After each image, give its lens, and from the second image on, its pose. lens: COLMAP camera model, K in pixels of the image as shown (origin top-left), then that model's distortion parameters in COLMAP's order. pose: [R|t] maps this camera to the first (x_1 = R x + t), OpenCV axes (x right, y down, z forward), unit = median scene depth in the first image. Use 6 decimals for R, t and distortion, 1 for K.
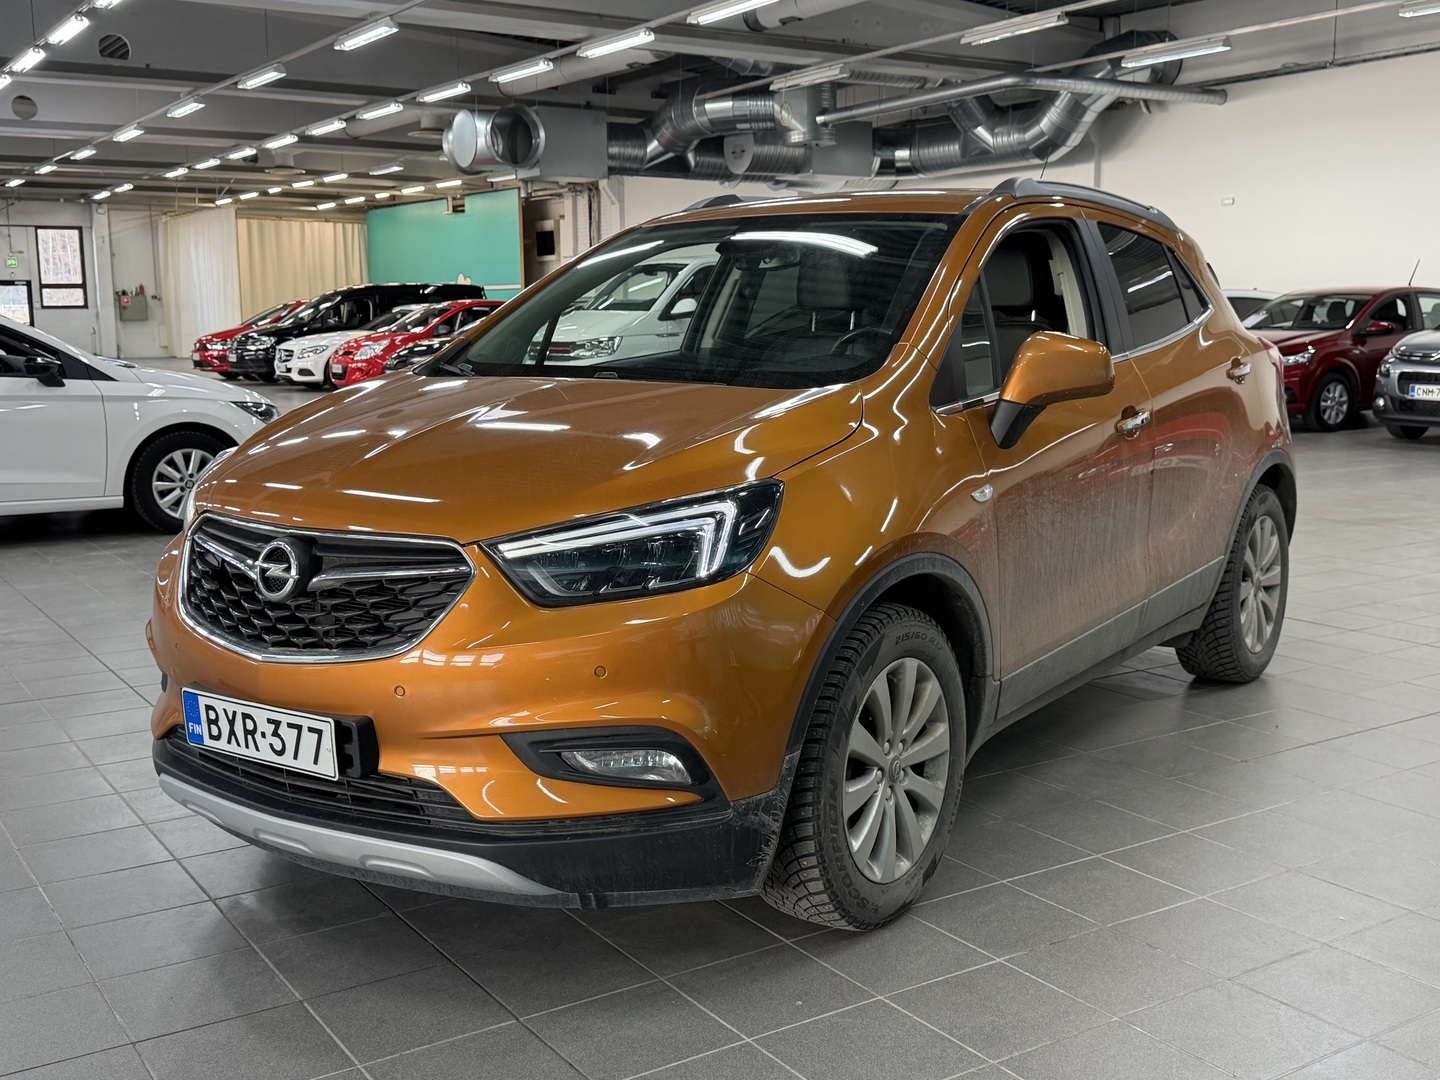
lens RADIAL K [[1576.0, 0, 720.4], [0, 1576.0, 541.3], [0, 0, 1]] dist [0.006304, 0.000000]
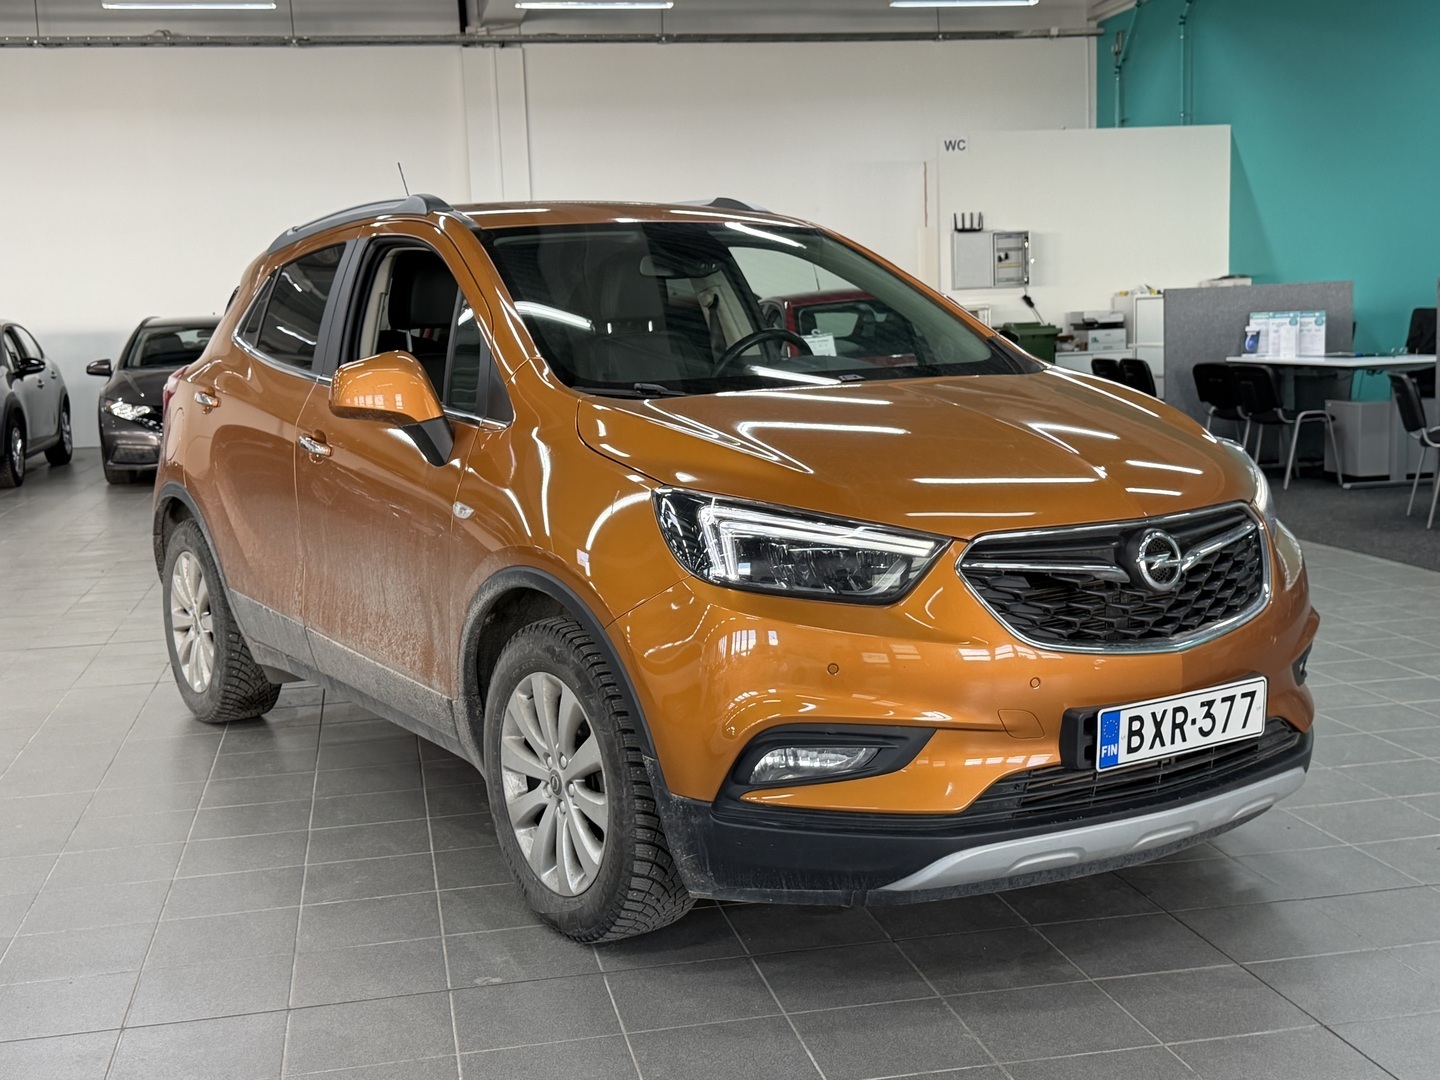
lens RADIAL K [[1750.0, 0, 719.8], [0, 1750.0, 540.3], [0, 0, 1]] dist [-0.006448, 0.000000]
pose [[0.389597, -0.127341, 0.912139, -1.408923], [0.167764, 0.983638, 0.065667, -0.114747], [-0.905577, 0.127440, 0.404586, 0.807780]]
